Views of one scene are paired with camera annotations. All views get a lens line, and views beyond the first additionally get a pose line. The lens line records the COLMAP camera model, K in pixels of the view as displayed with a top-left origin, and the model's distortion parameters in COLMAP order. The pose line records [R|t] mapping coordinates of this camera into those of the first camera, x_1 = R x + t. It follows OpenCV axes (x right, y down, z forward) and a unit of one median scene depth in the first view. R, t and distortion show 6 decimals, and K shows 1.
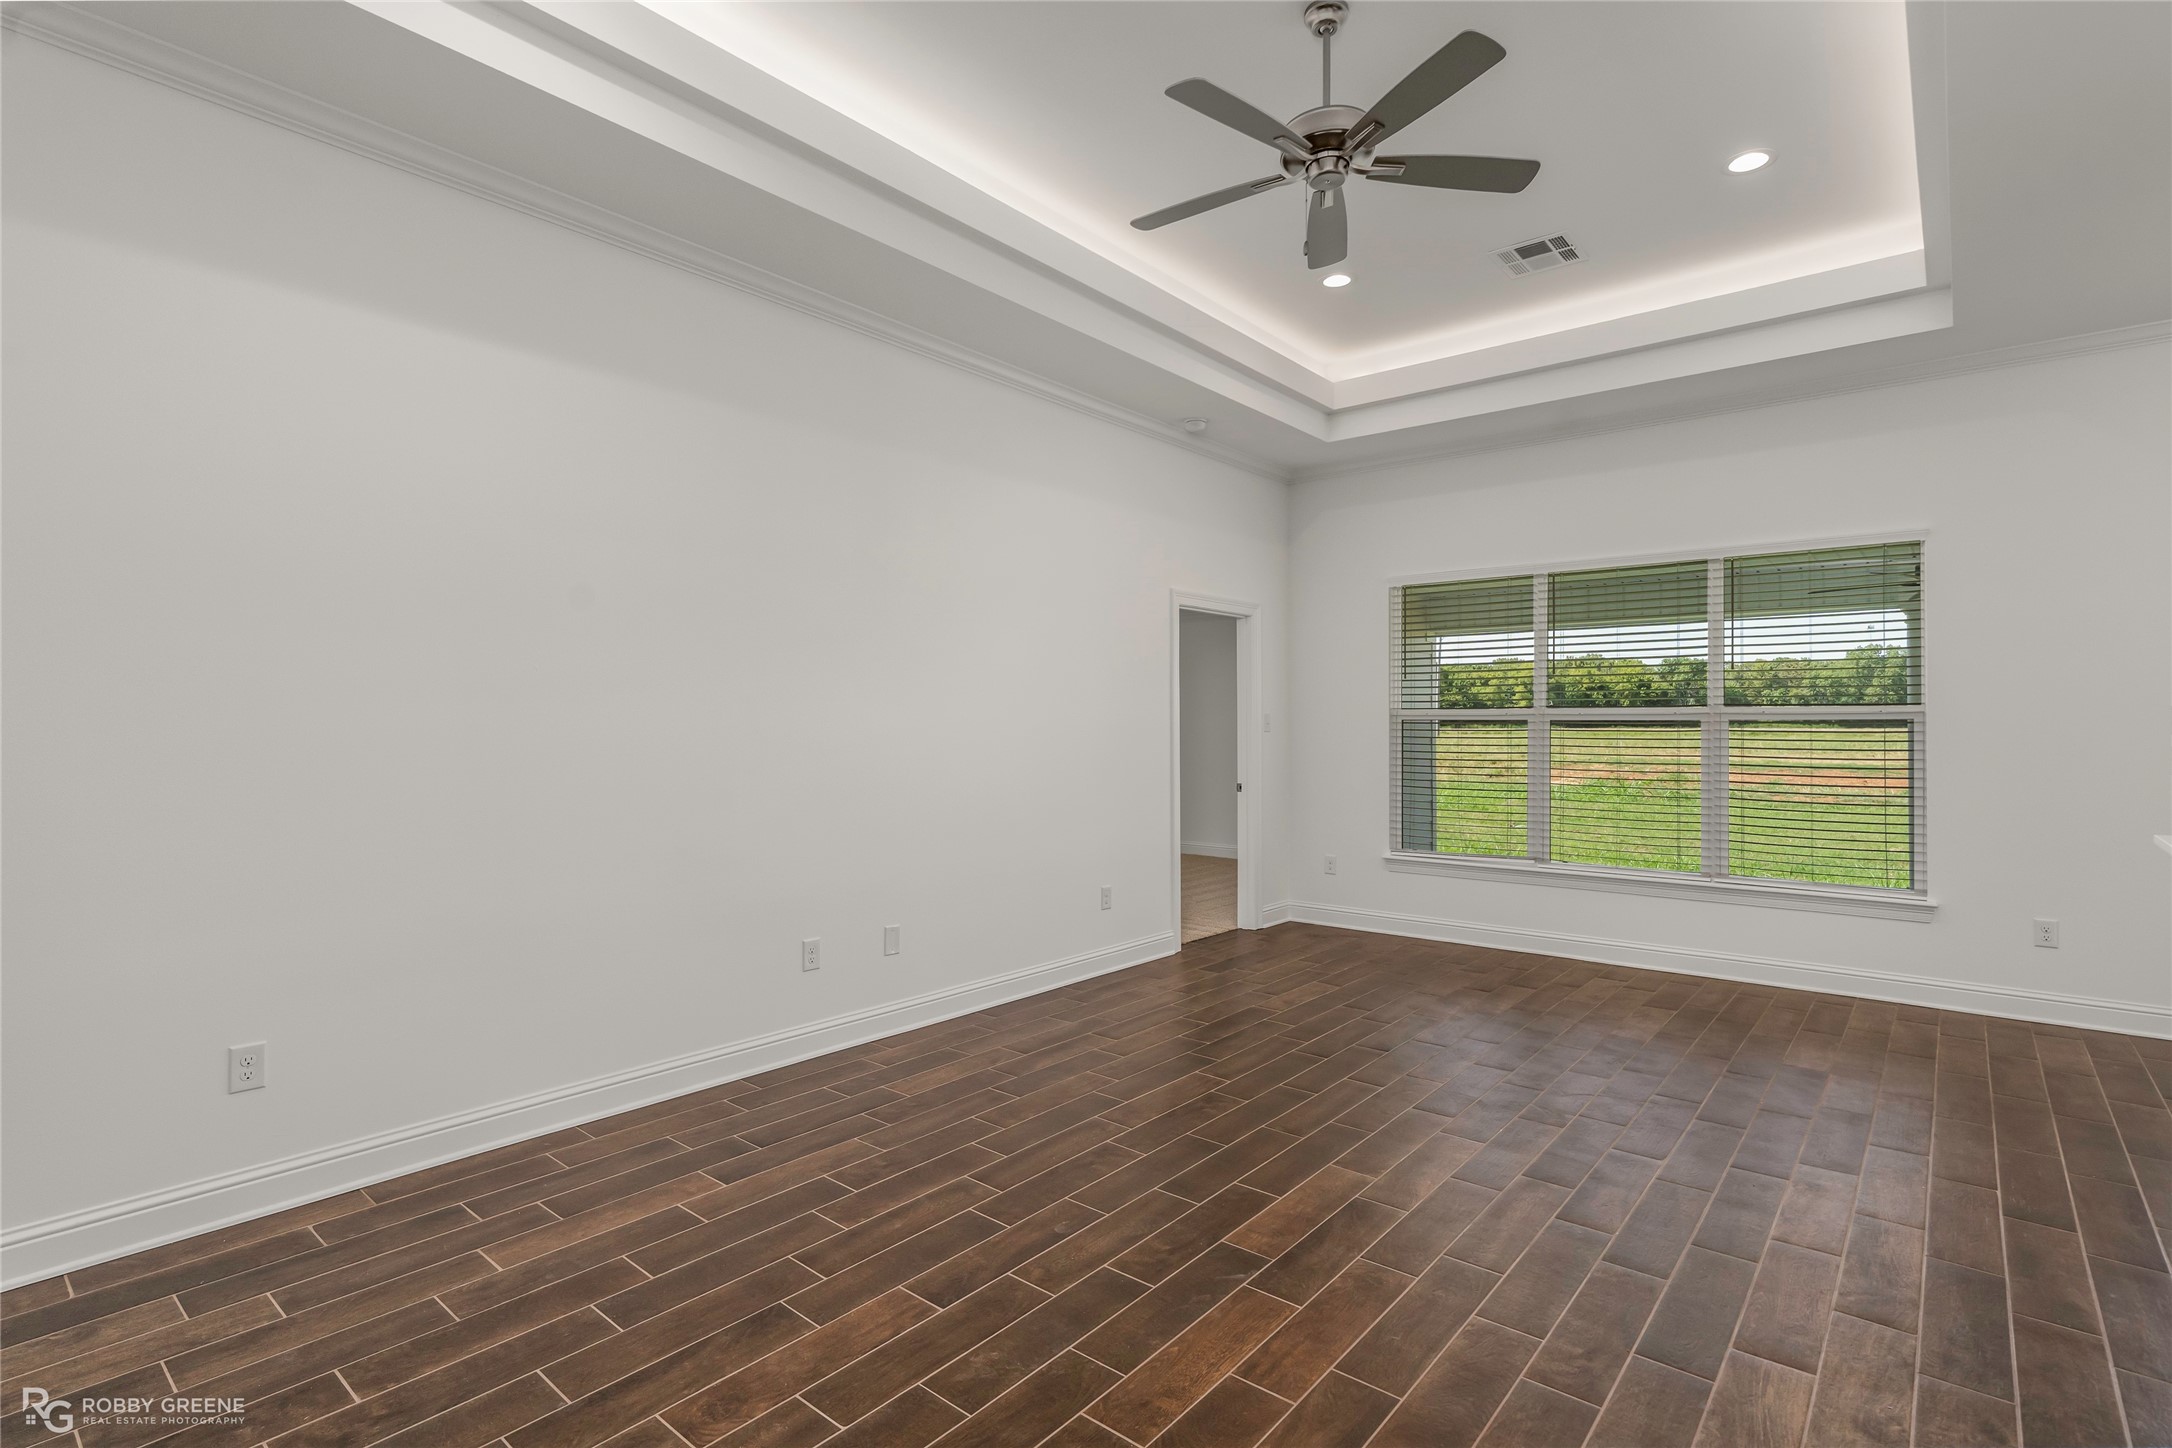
lens RADIAL K [[1043.8, 0, 1083.4], [0, 1043.8, 715.8], [0, 0, 1]] dist [-0.002348, 0.000532]
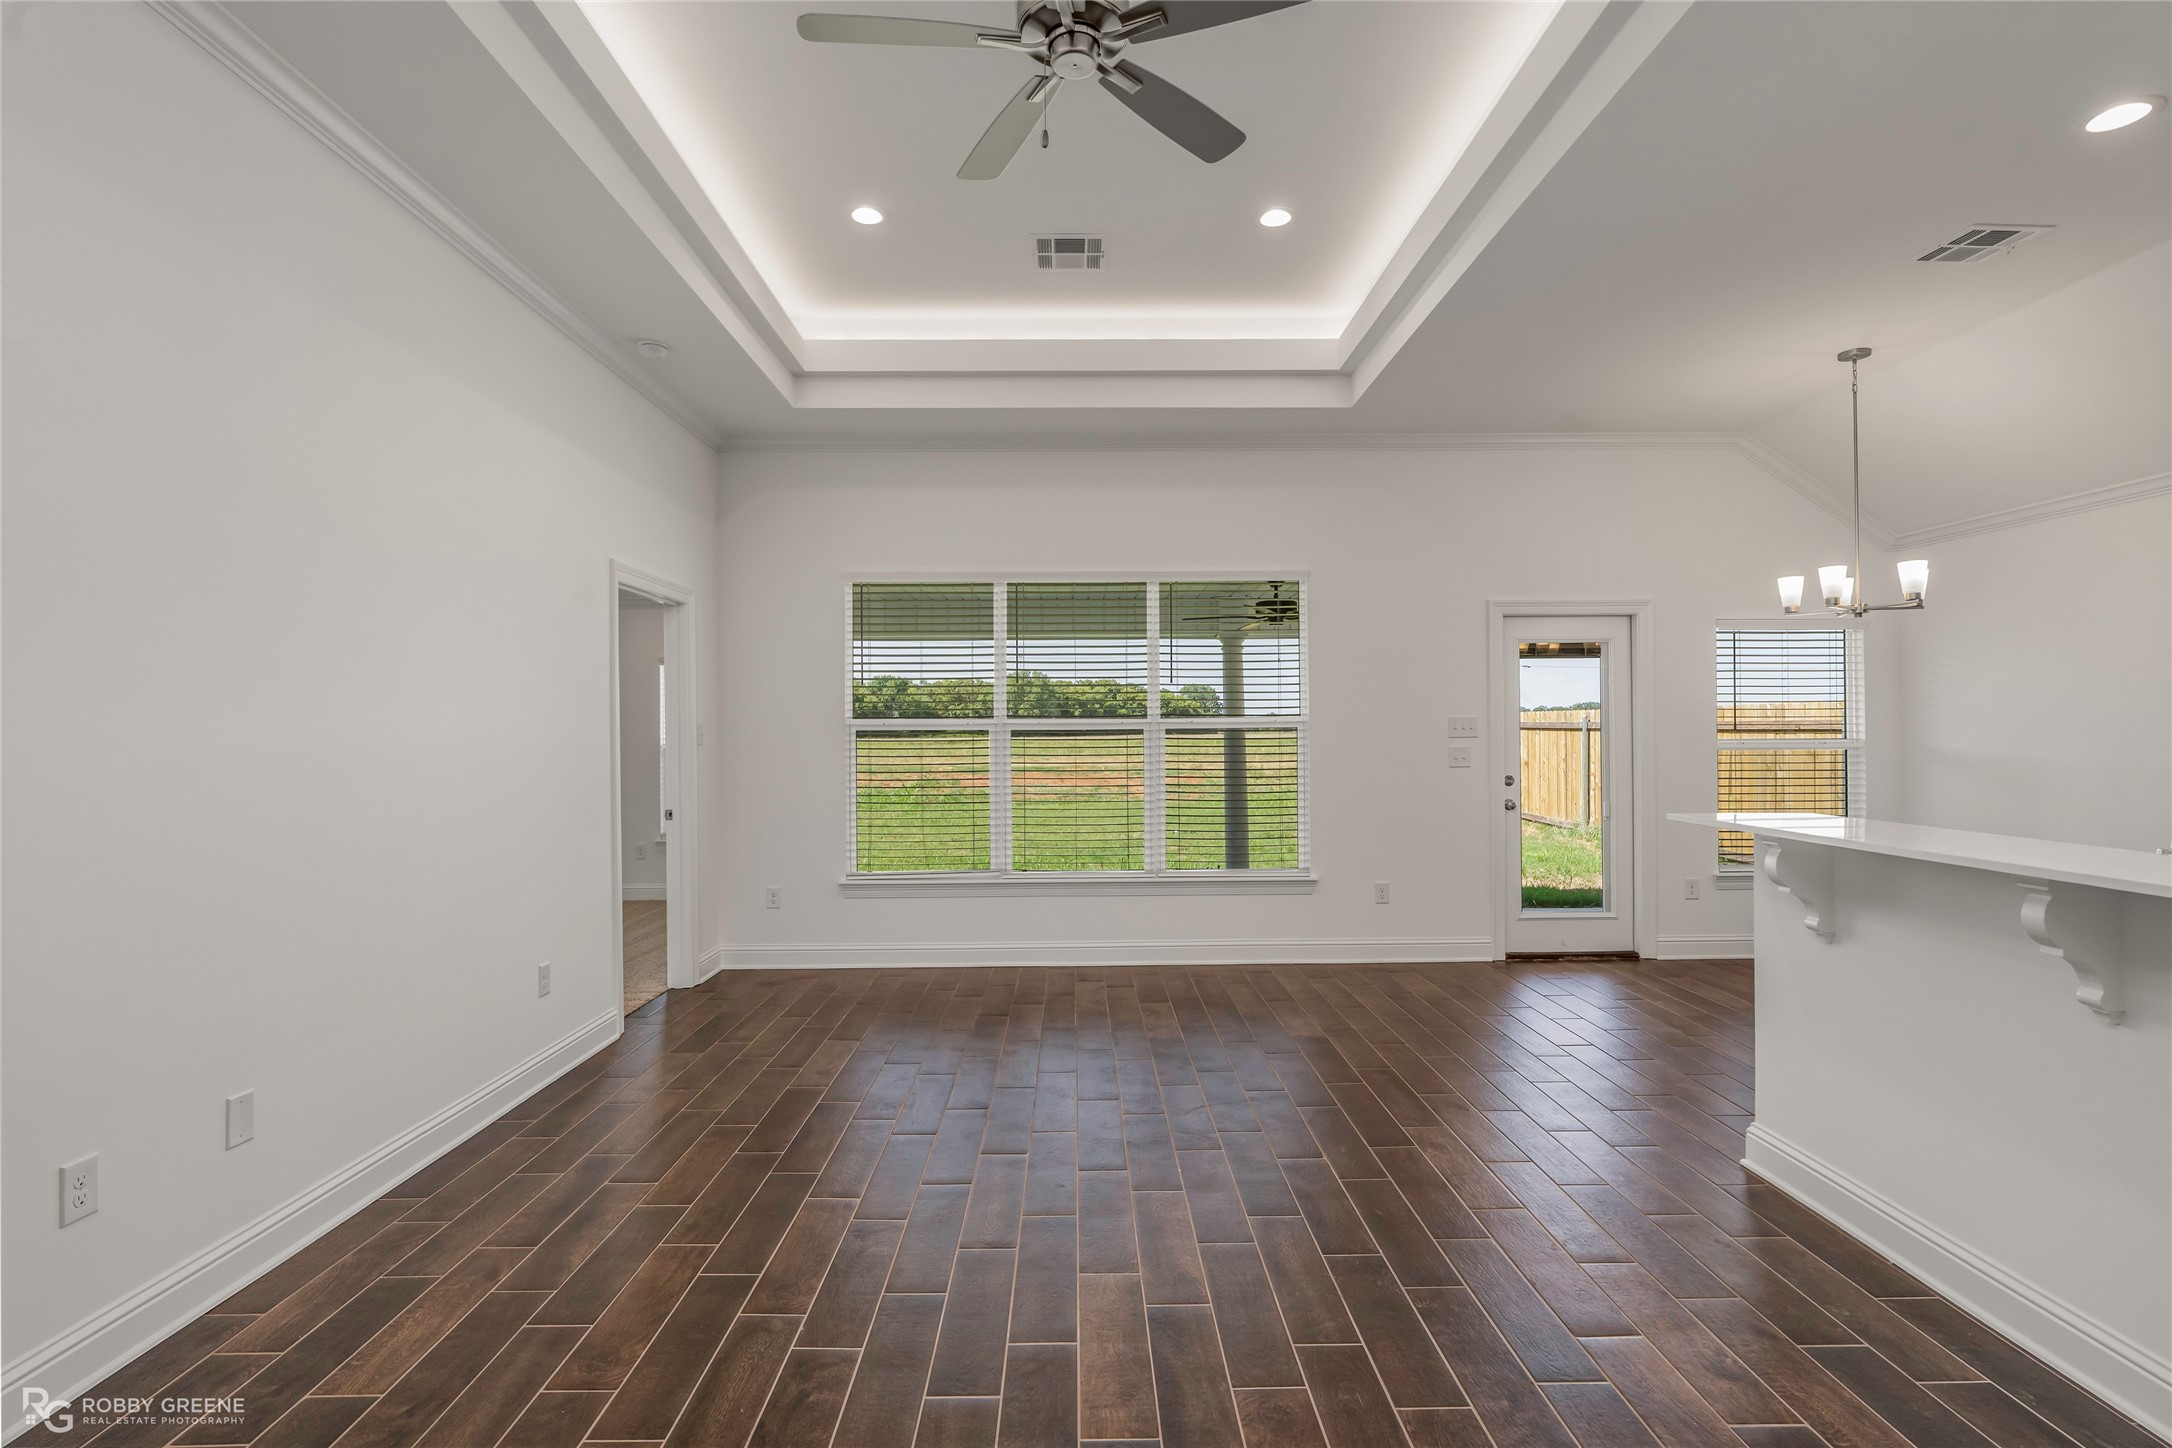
lens RADIAL K [[1047.6, 0, 1086.0], [0, 1047.6, 724.0], [0, 0, 1]] dist [-0.003883, 0.000940]
pose [[0.757486, -0.000822, 0.652850, -0.160316], [0.002871, 0.999994, -0.002072, 0.001235], [-0.652845, 0.003443, 0.757484, 0.206320]]
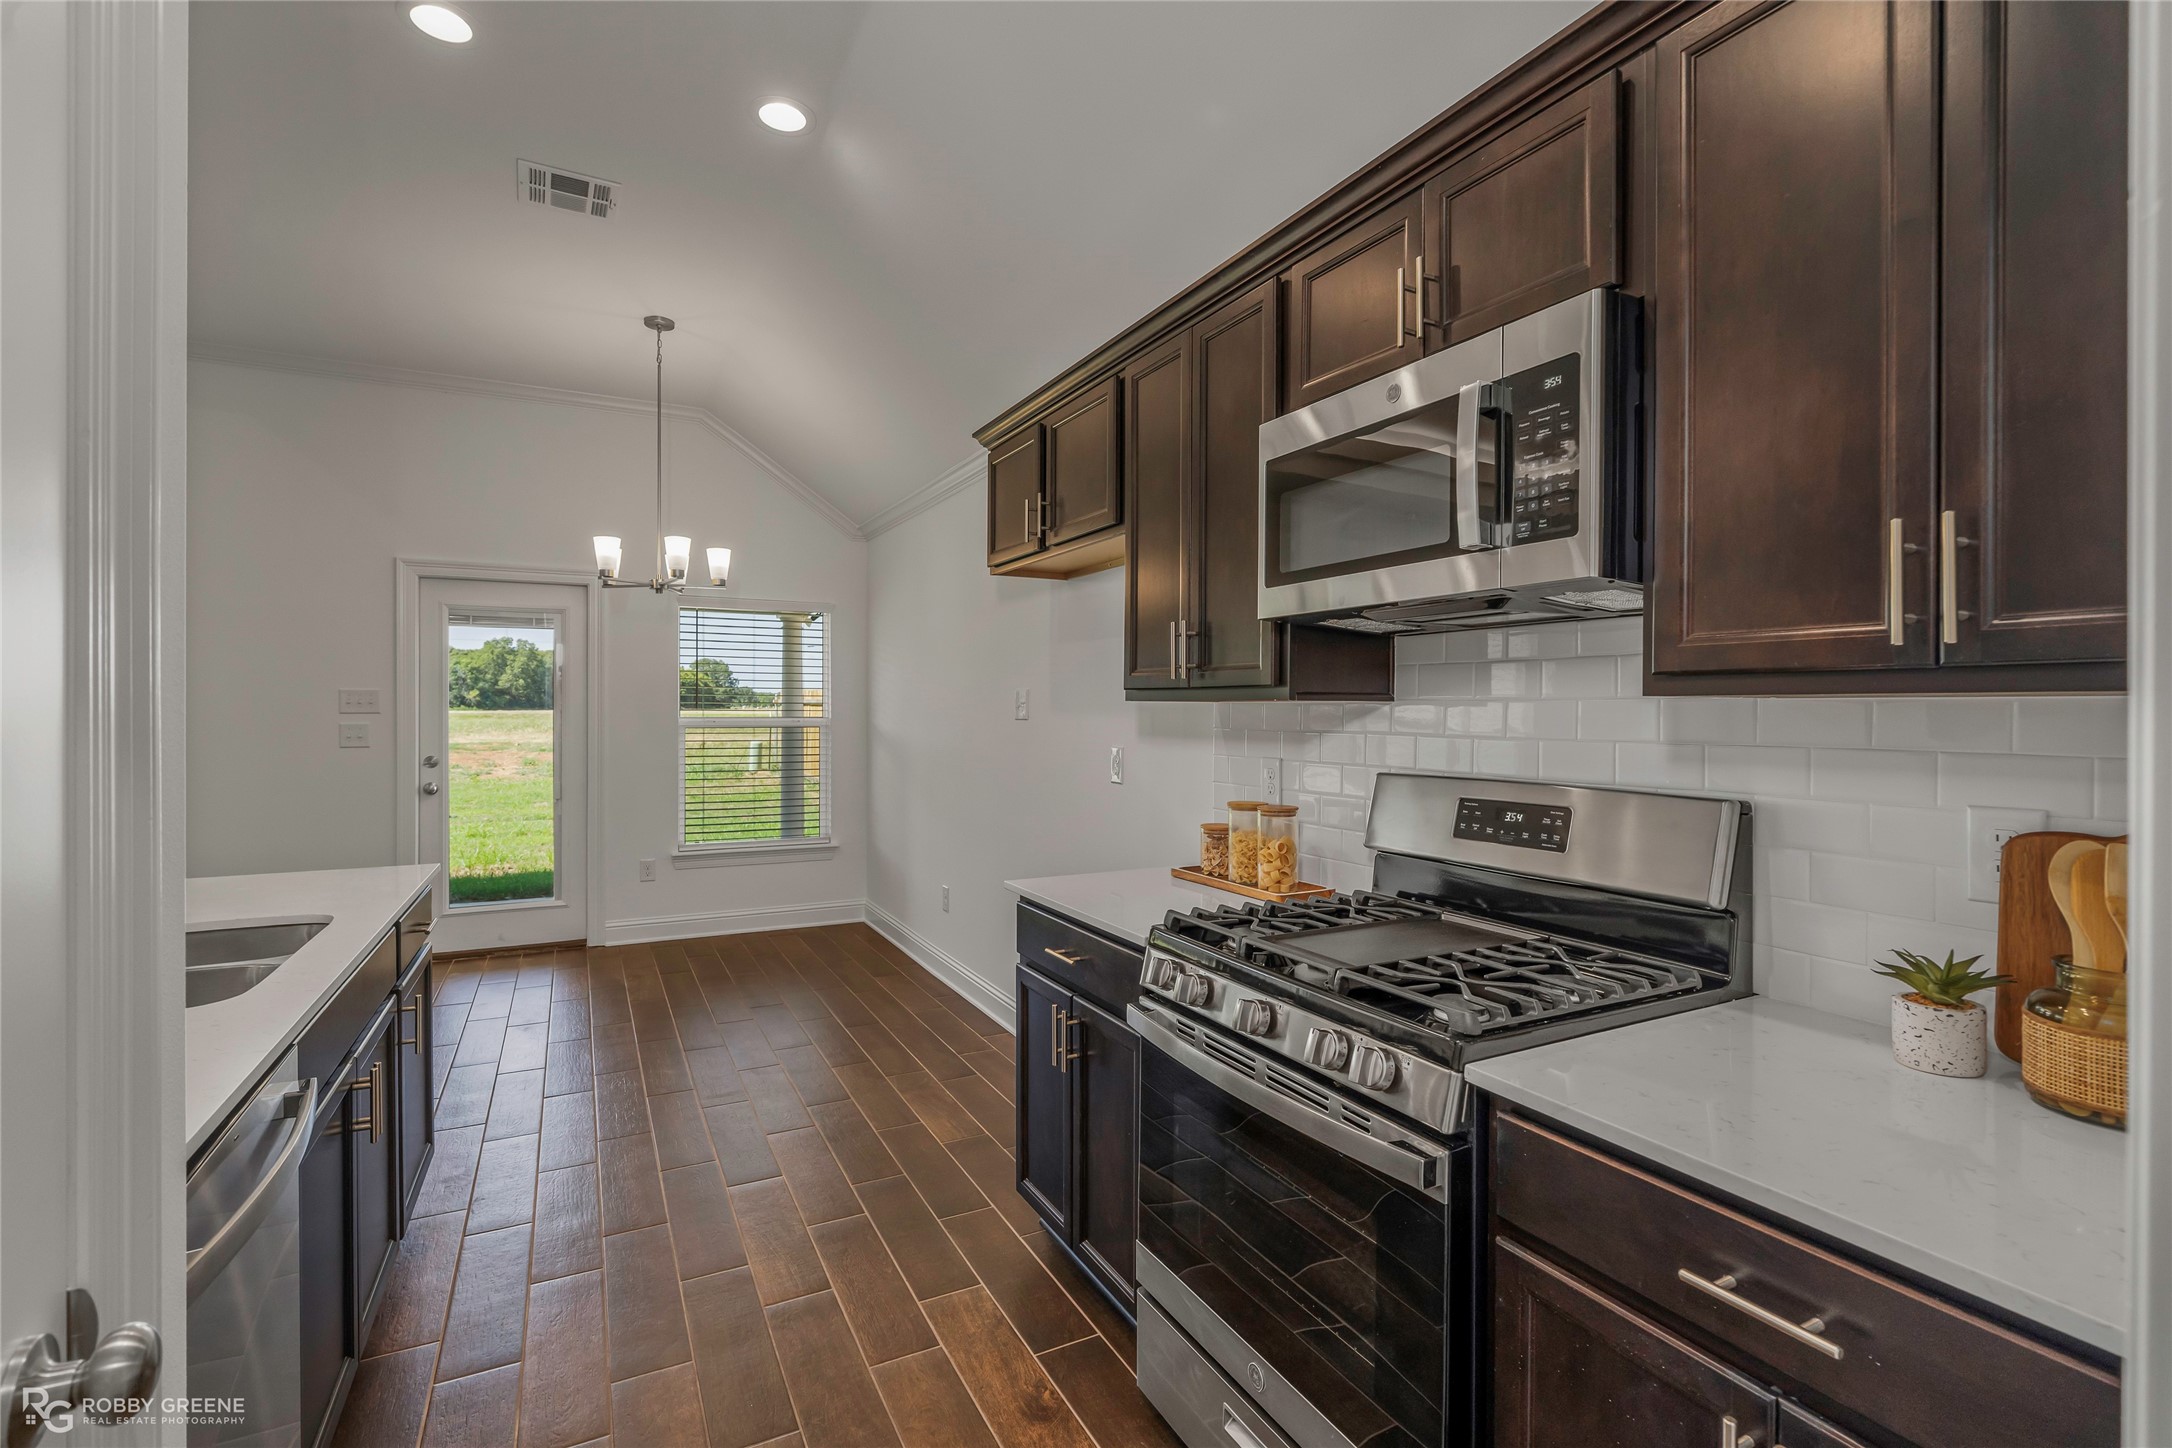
lens RADIAL K [[985.7, 0, 1091.9], [0, 985.7, 716.6], [0, 0, 1]] dist [-0.004356, -0.000680]
pose [[0.380421, -0.007997, 0.924779, 0.259616], [-0.008832, 0.999886, 0.012280, 0.000013], [-0.924771, -0.012839, 0.380306, -0.161712]]
